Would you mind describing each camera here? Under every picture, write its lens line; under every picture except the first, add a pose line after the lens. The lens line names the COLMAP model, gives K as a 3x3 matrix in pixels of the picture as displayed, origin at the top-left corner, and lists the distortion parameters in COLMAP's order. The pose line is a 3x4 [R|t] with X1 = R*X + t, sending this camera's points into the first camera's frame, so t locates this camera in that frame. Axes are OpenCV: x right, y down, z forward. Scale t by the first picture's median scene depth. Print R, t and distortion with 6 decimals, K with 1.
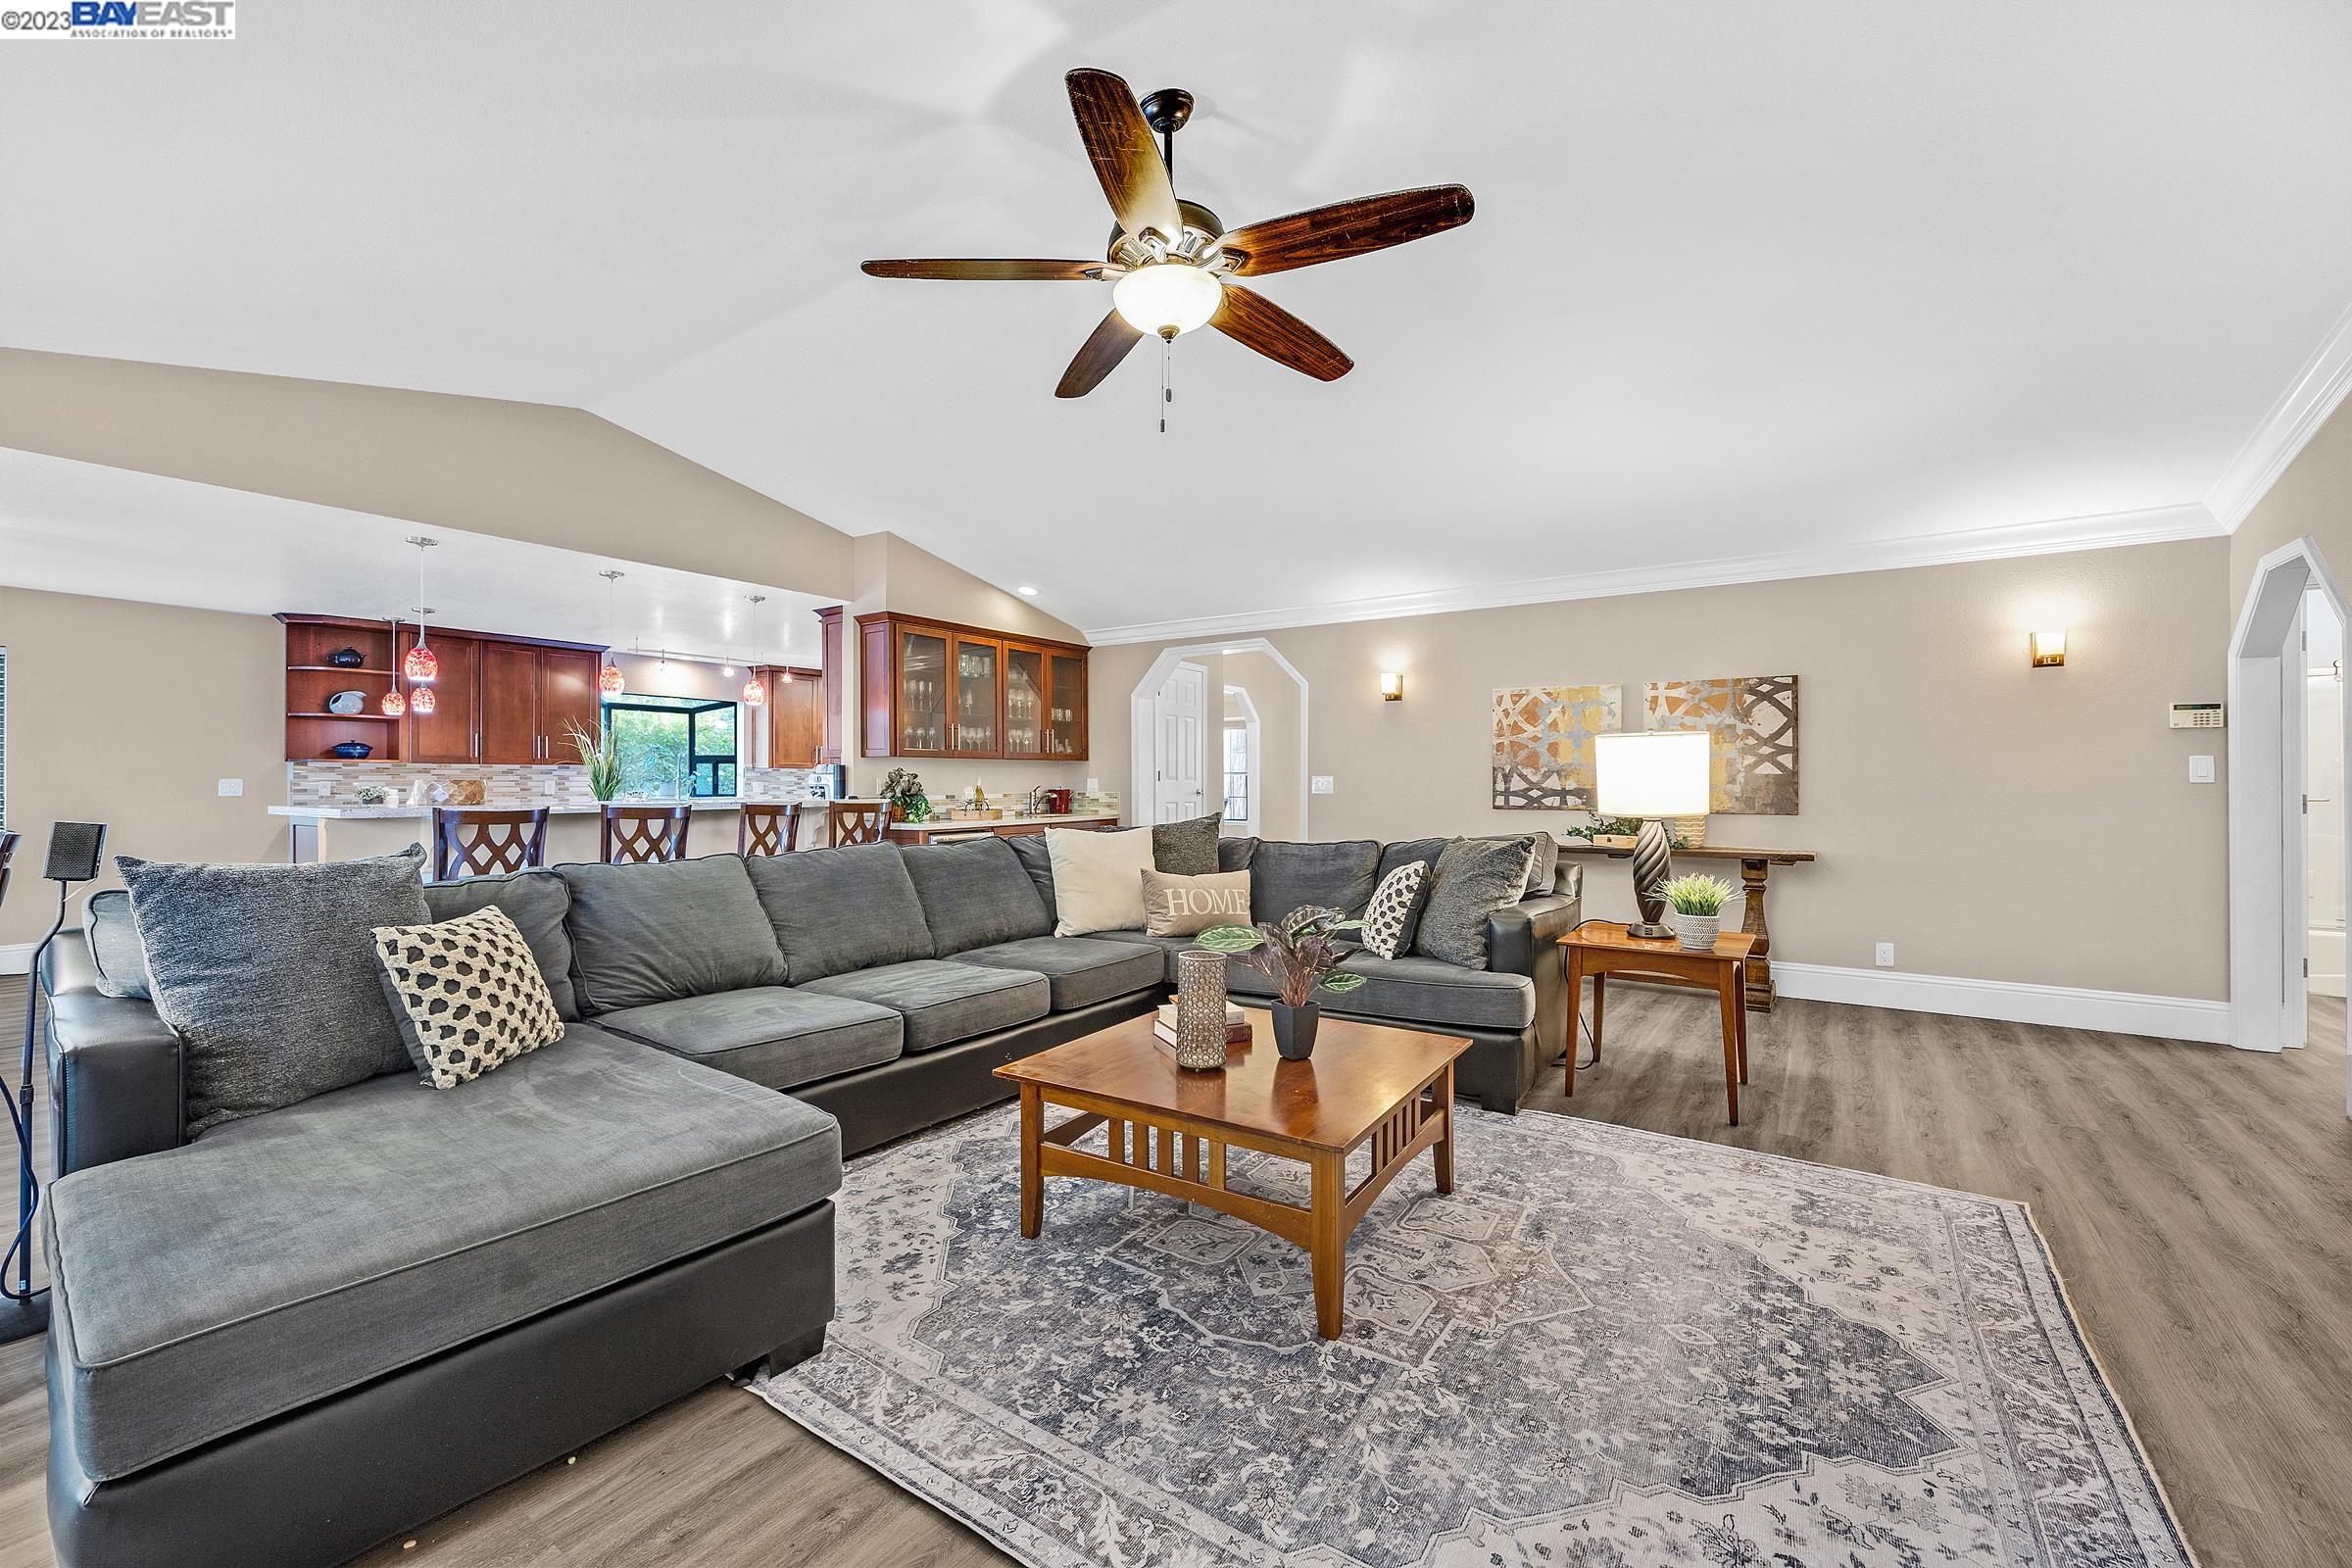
lens RADIAL K [[943.6, 0, 1176.0], [0, 943.6, 777.9], [0, 0, 1]] dist [0.004660, 0.000900]
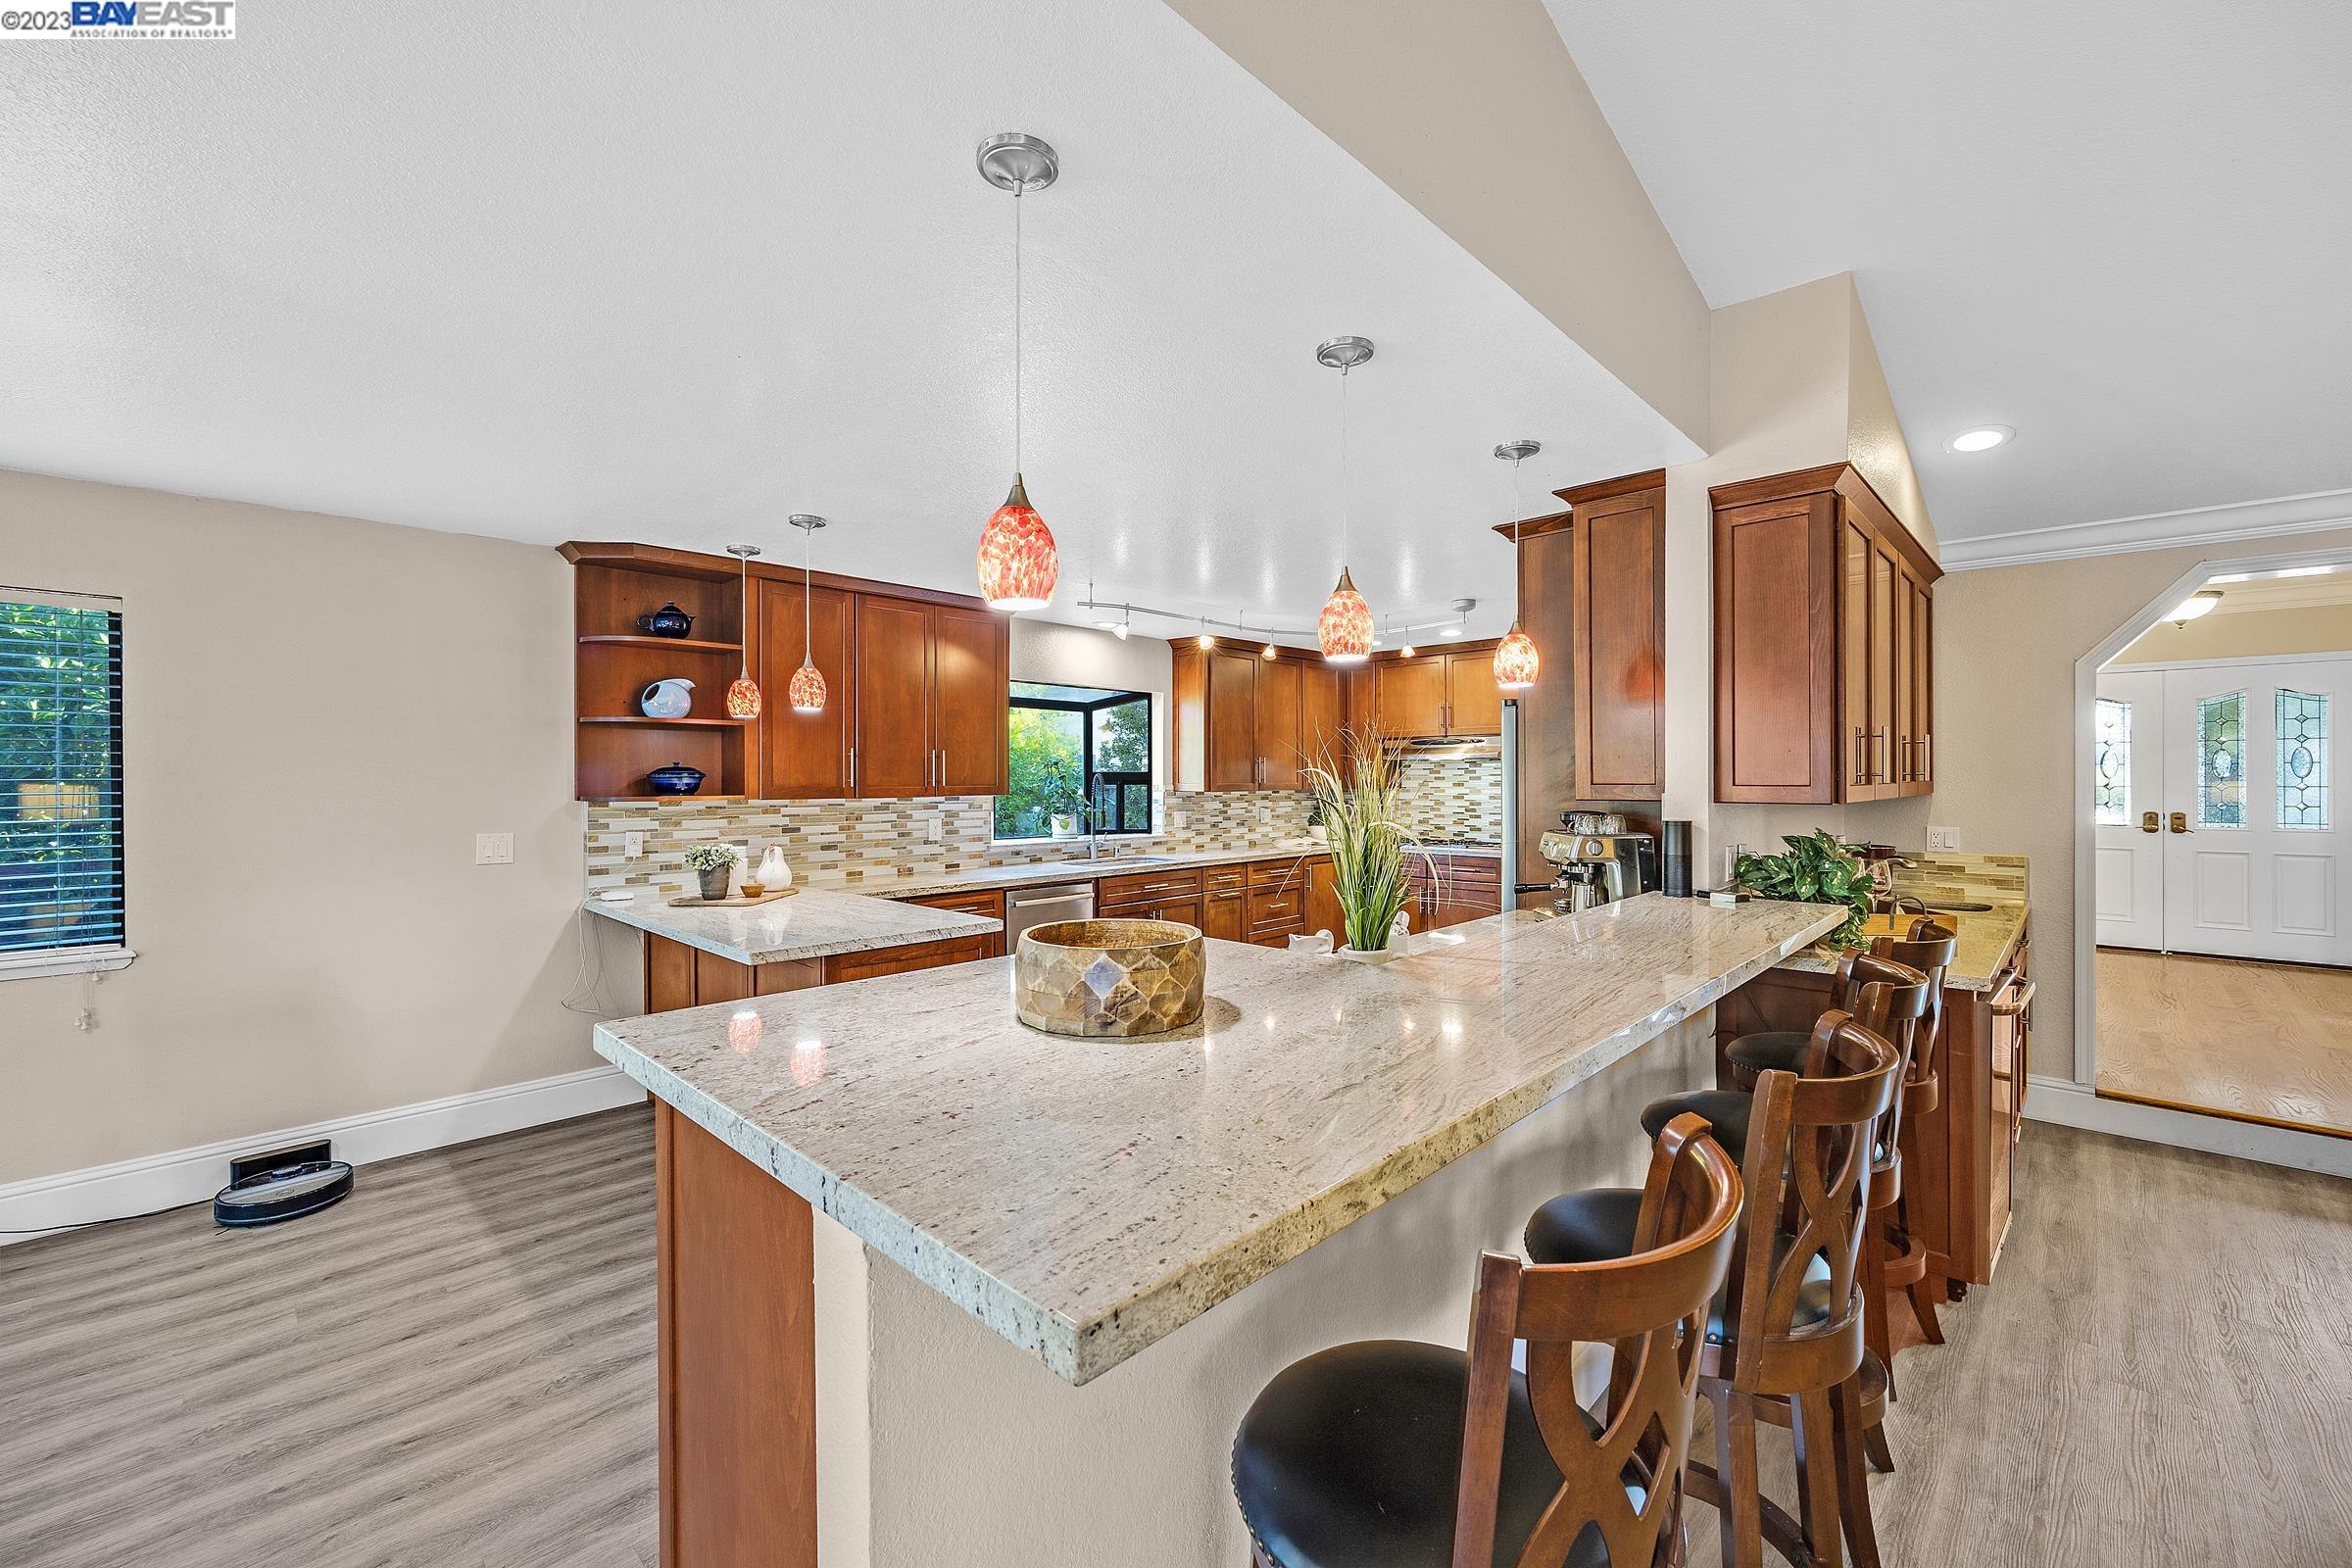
lens RADIAL K [[943.6, 0, 1176.9], [0, 943.6, 779.6], [0, 0, 1]] dist [0.004660, 0.000900]
pose [[0.986924, 0.000015, -0.161188, -0.463042], [0.001204, 0.999971, 0.007460, -0.032519], [0.161184, -0.007557, 0.986895, 0.468124]]
